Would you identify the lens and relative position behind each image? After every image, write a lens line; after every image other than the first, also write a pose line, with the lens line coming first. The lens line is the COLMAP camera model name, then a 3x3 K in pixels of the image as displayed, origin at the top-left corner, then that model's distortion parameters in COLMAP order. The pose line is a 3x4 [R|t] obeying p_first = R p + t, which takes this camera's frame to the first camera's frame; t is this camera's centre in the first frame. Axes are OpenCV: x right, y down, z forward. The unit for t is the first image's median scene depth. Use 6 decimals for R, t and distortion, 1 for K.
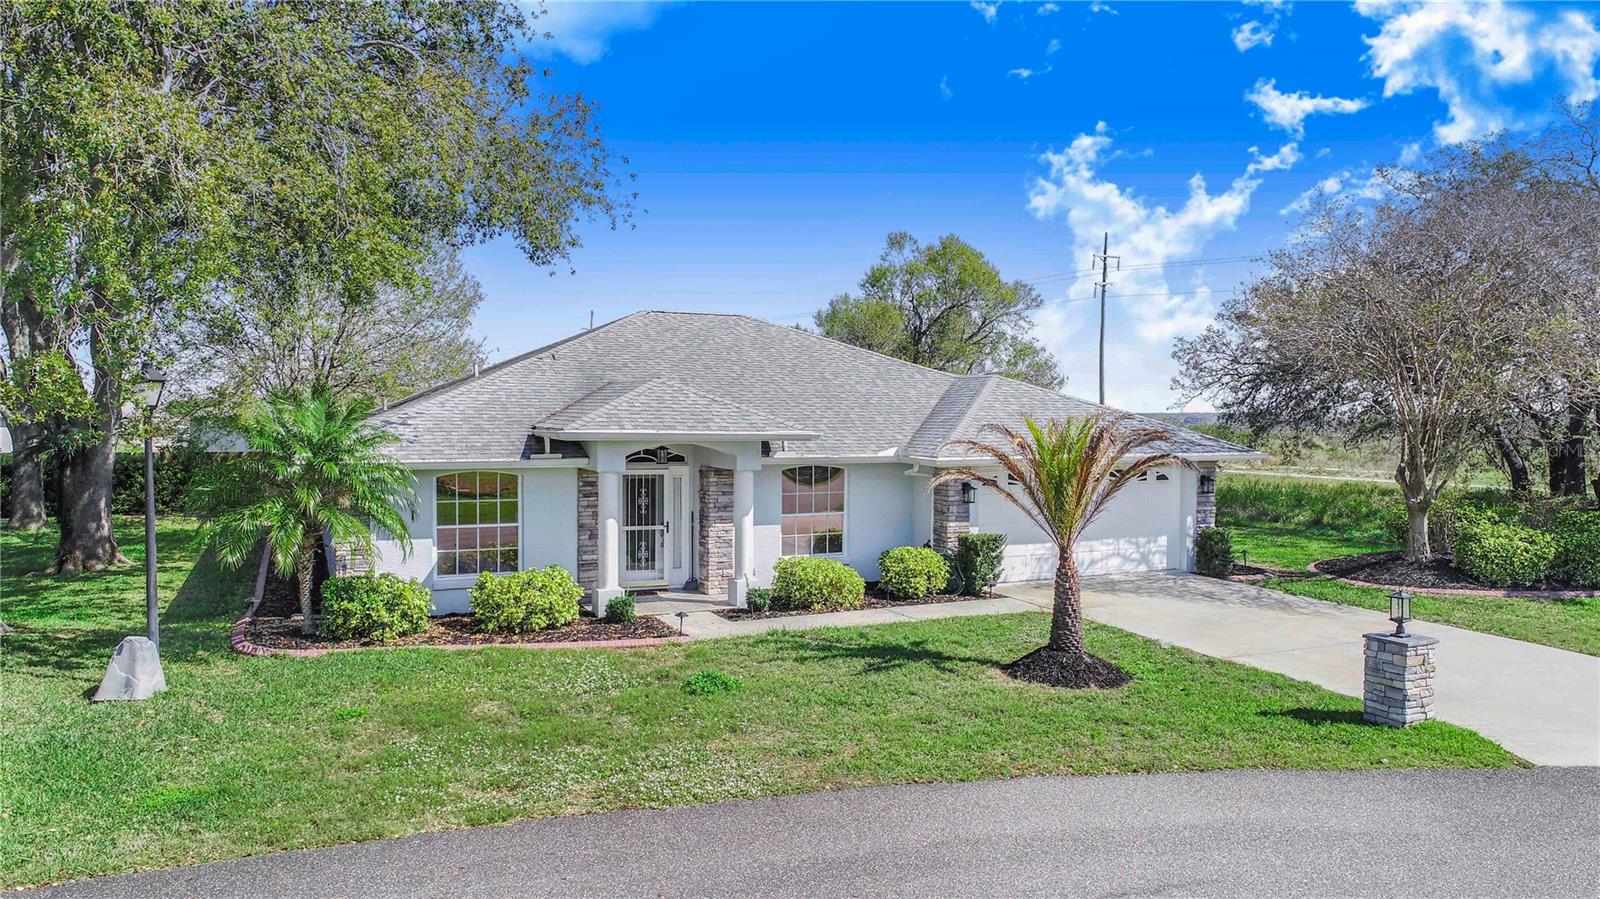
lens RADIAL K [[1088.7, 0, 774.5], [0, 1088.7, 451.4], [0, 0, 1]] dist [-0.000145, 0.017985]
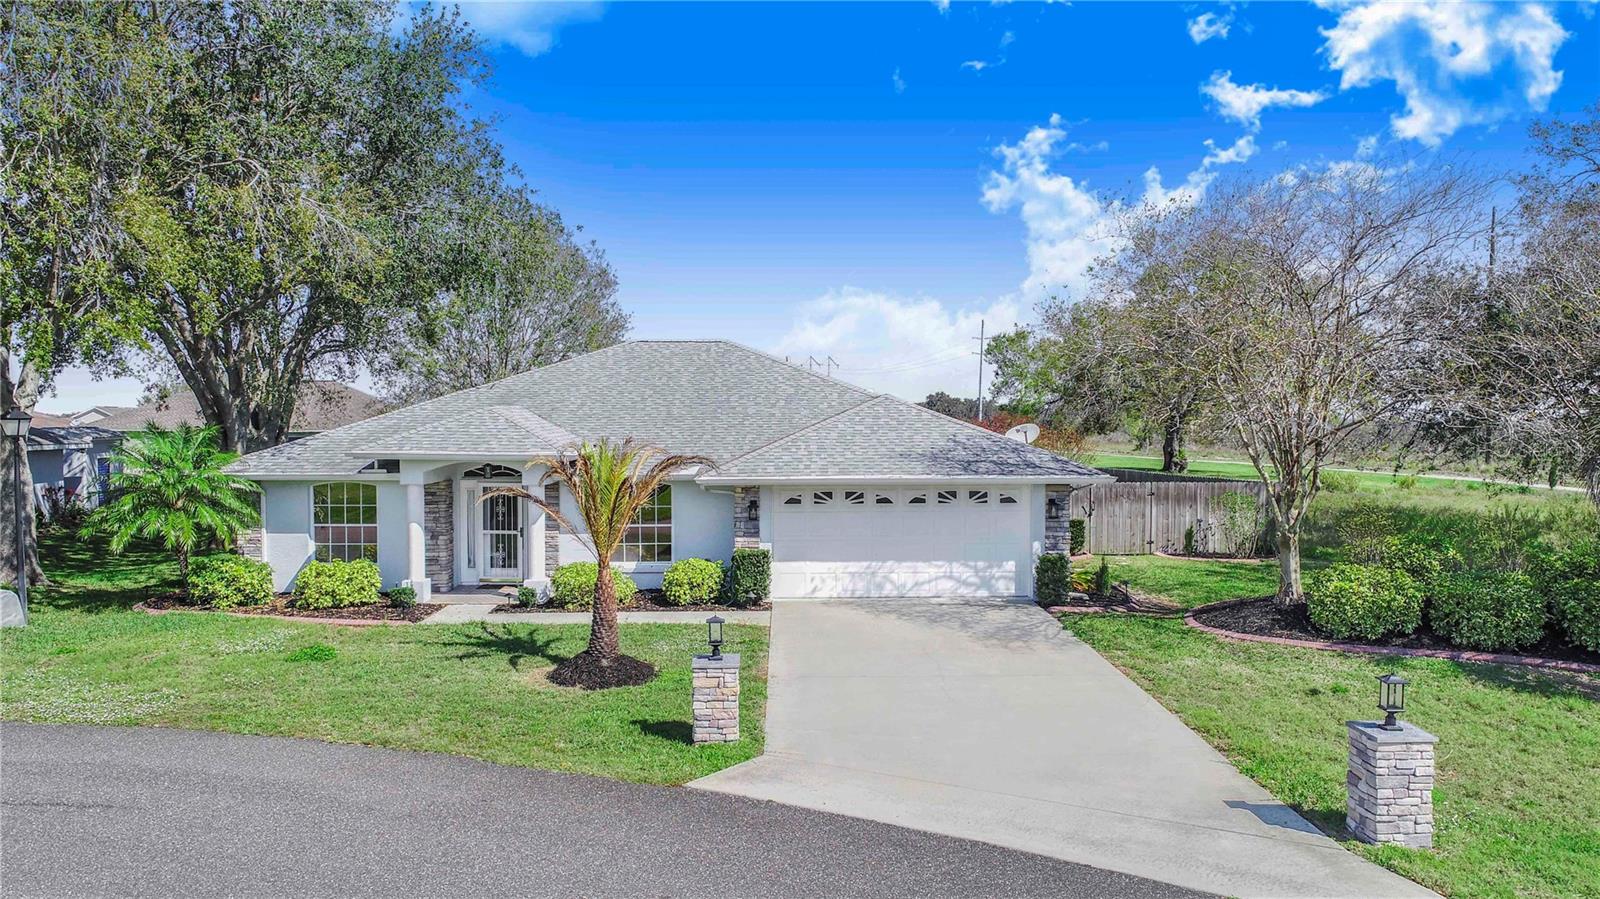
lens RADIAL K [[1084.3, 0, 794.1], [0, 1084.3, 455.5], [0, 0, 1]] dist [-0.069637, 0.112629]
pose [[0.921401, 0.008644, -0.388517, 0.656816], [-0.009936, 0.999950, -0.001318, -0.015003], [0.388487, 0.005075, 0.921440, 0.050980]]
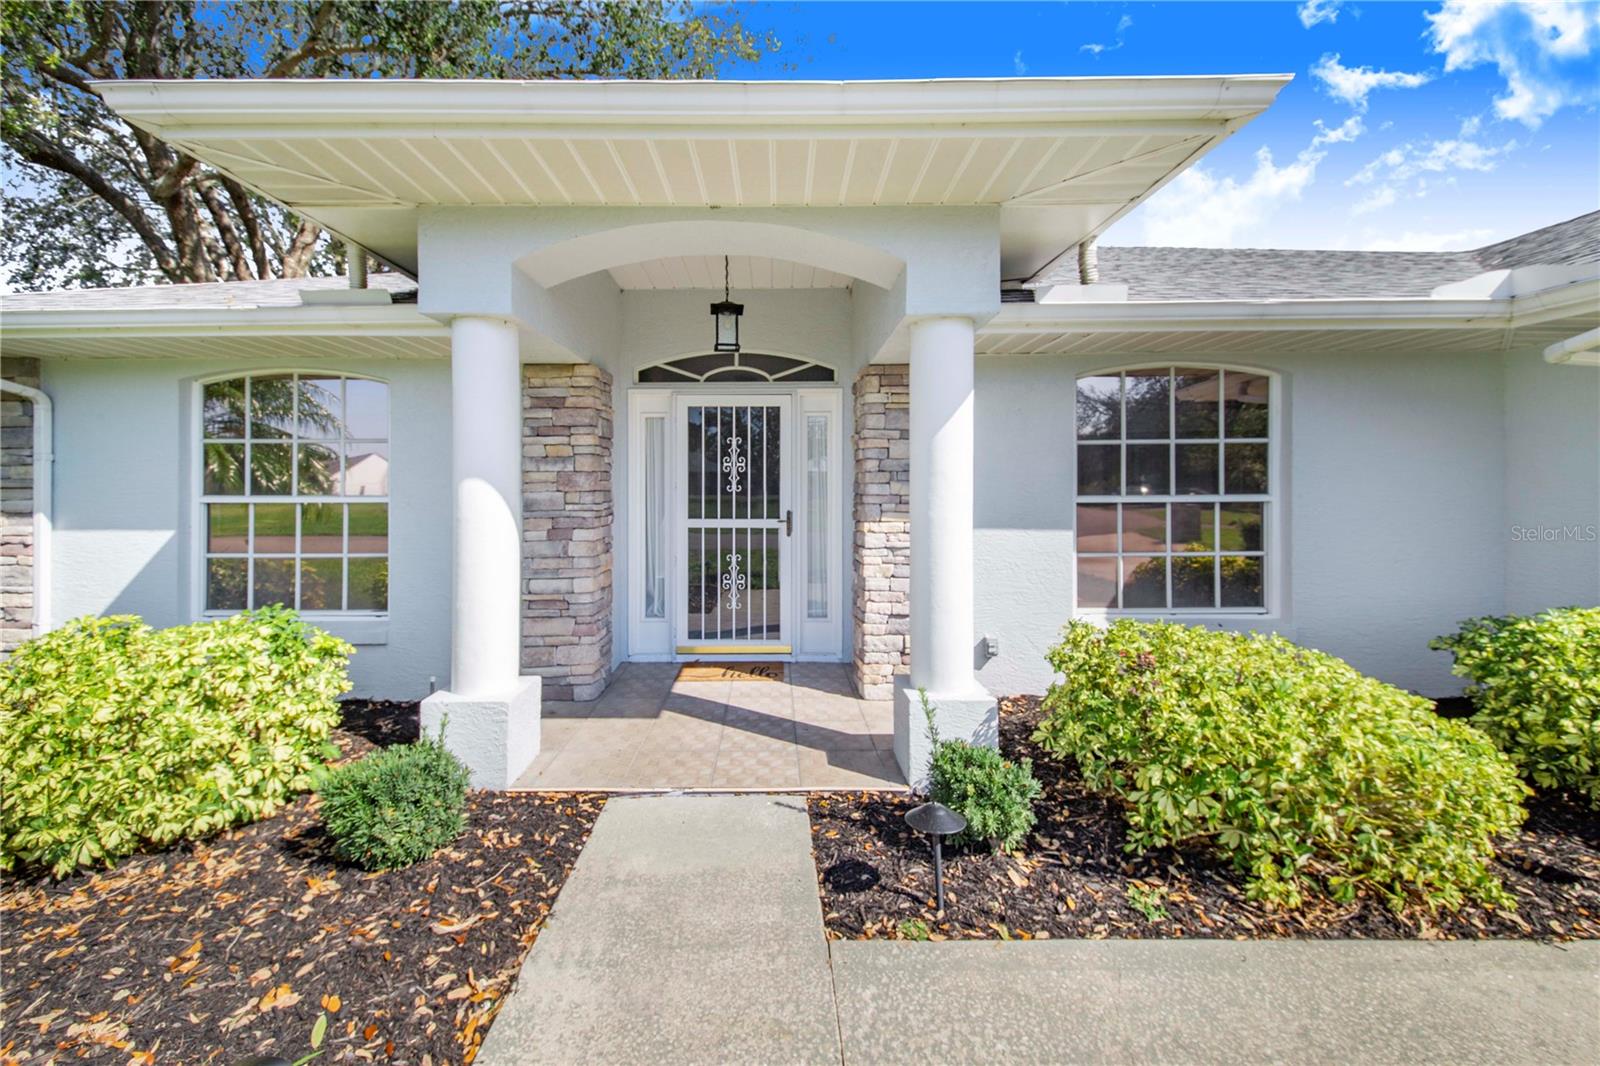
lens RADIAL K [[627.6, 0, 769.6], [0, 627.6, 495.0], [0, 0, 1]] dist [0.001291, 0.000062]
pose [[0.915005, 0.001424, -0.403440, -0.001893], [-0.009570, 0.999789, -0.018177, 0.066454], [0.403329, 0.020493, 0.914826, 0.807728]]
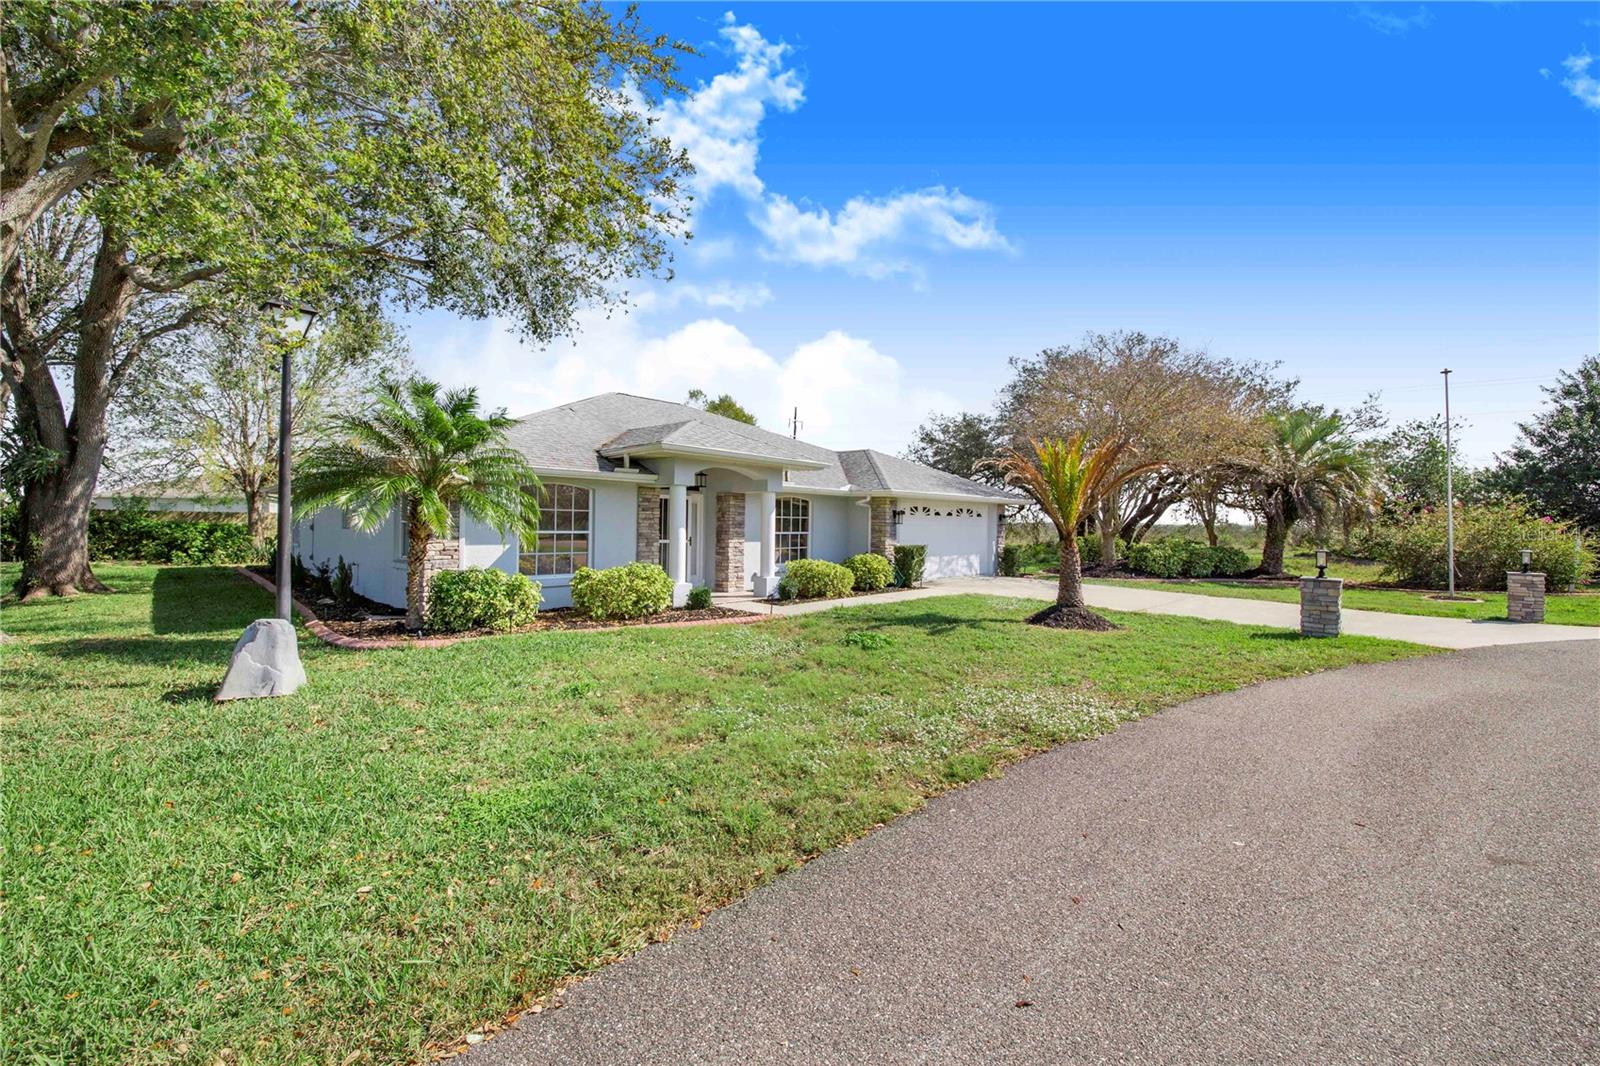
lens RADIAL K [[633.3, 0, 794.9], [0, 633.3, 527.0], [0, 0, 1]] dist [0.022919, -0.018539]
pose [[0.933991, 0.009377, 0.357173, -0.262602], [-0.000326, 0.999678, -0.025391, 0.076259], [-0.357296, 0.023598, 0.933693, 0.281989]]
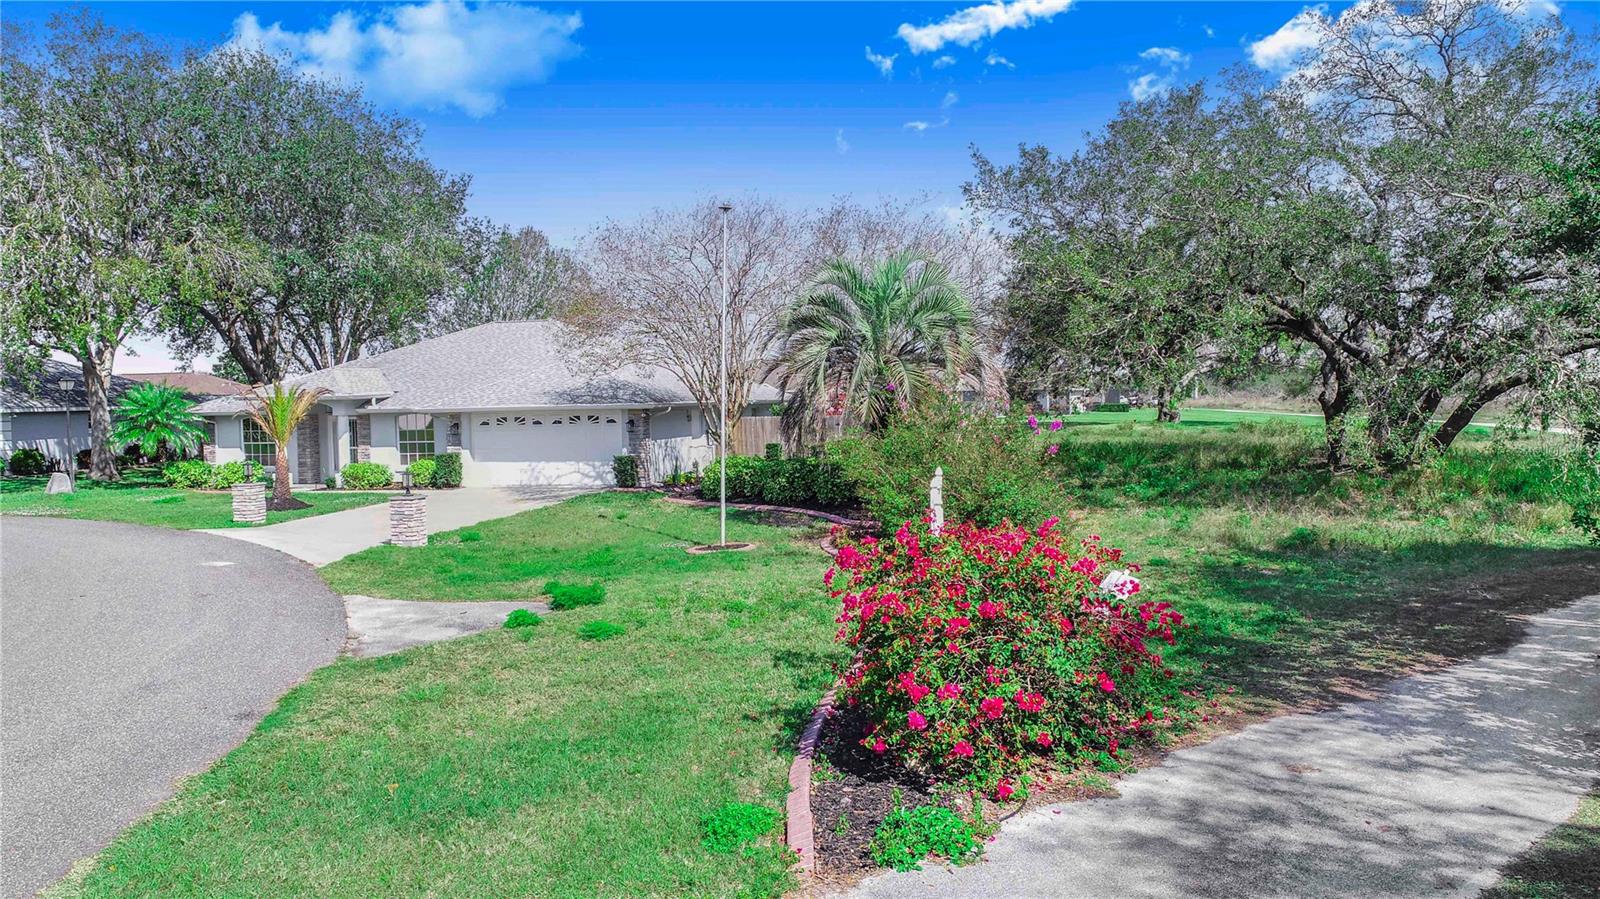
lens RADIAL K [[1088.7, 0, 774.5], [0, 1088.7, 451.4], [0, 0, 1]] dist [-0.000145, 0.017985]
pose [[0.776863, 0.011802, -0.629559, 1.719107], [0.001192, 0.999795, 0.020213, 0.041545], [0.629668, -0.016453, 0.776690, -0.000079]]
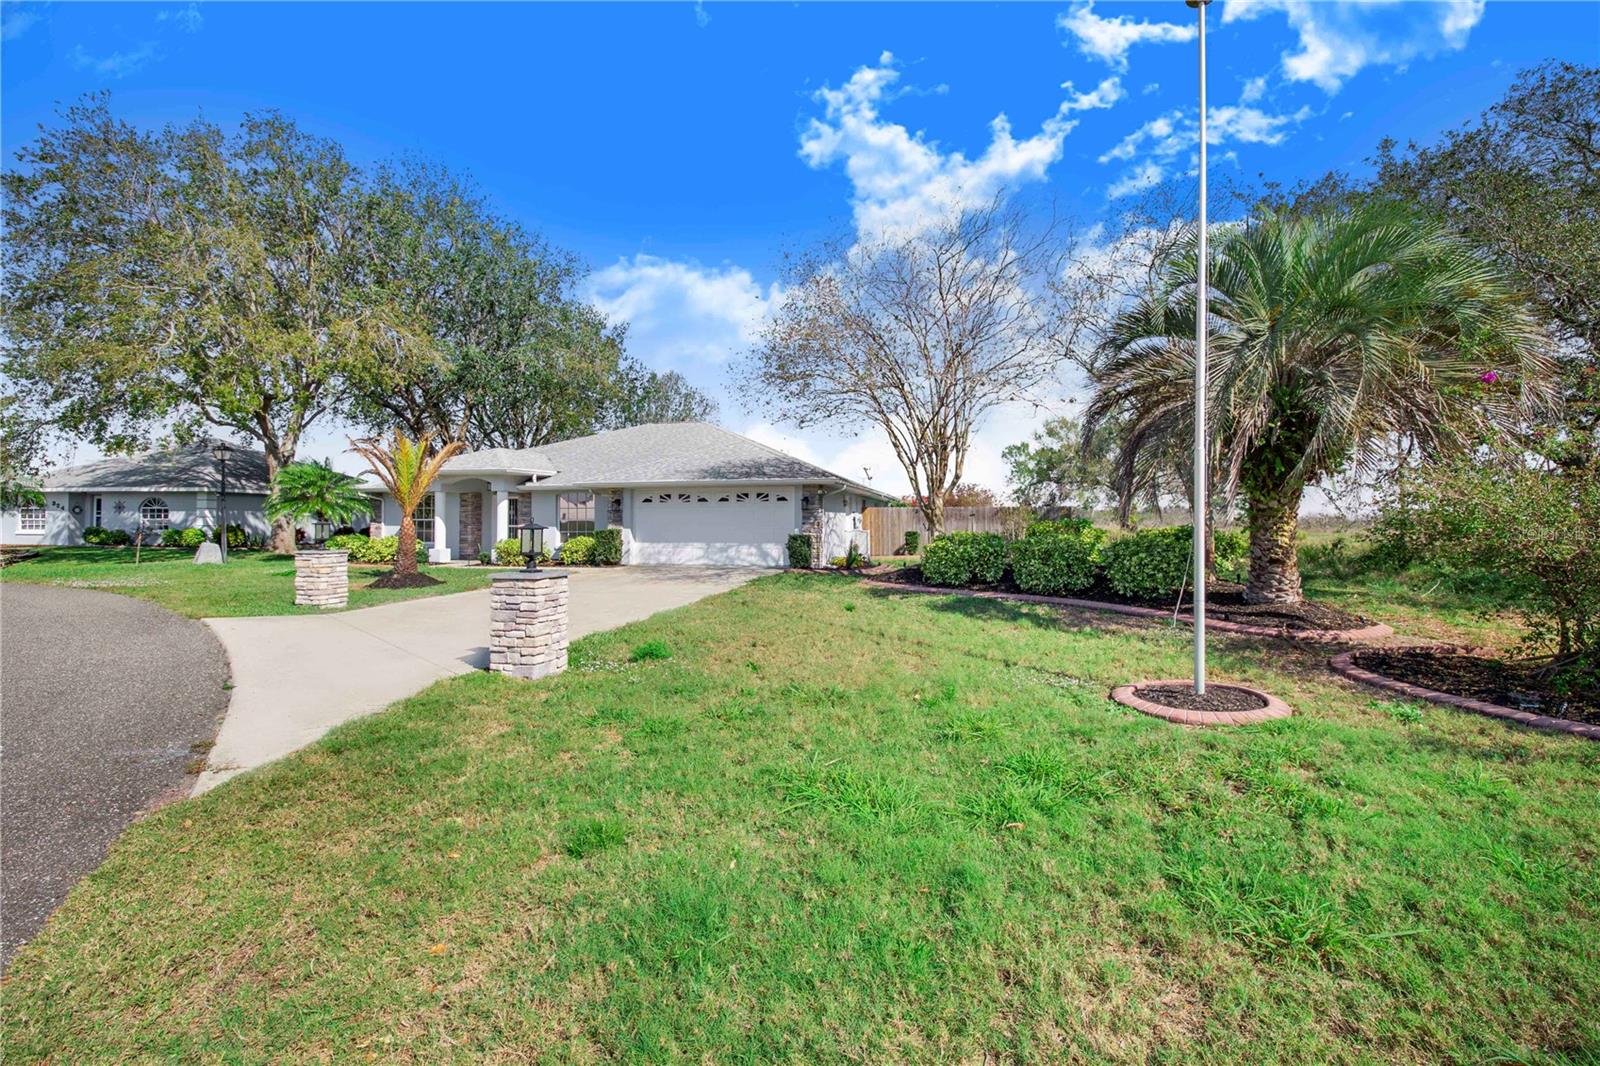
lens RADIAL K [[620.4, 0, 809.9], [0, 620.4, 536.8], [0, 0, 1]] dist [0.009763, -0.007236]
pose [[0.793562, 0.010495, -0.608399, 1.031927], [-0.019362, 0.999780, -0.008009, 0.092504], [0.608182, 0.018136, 0.793591, 0.462652]]
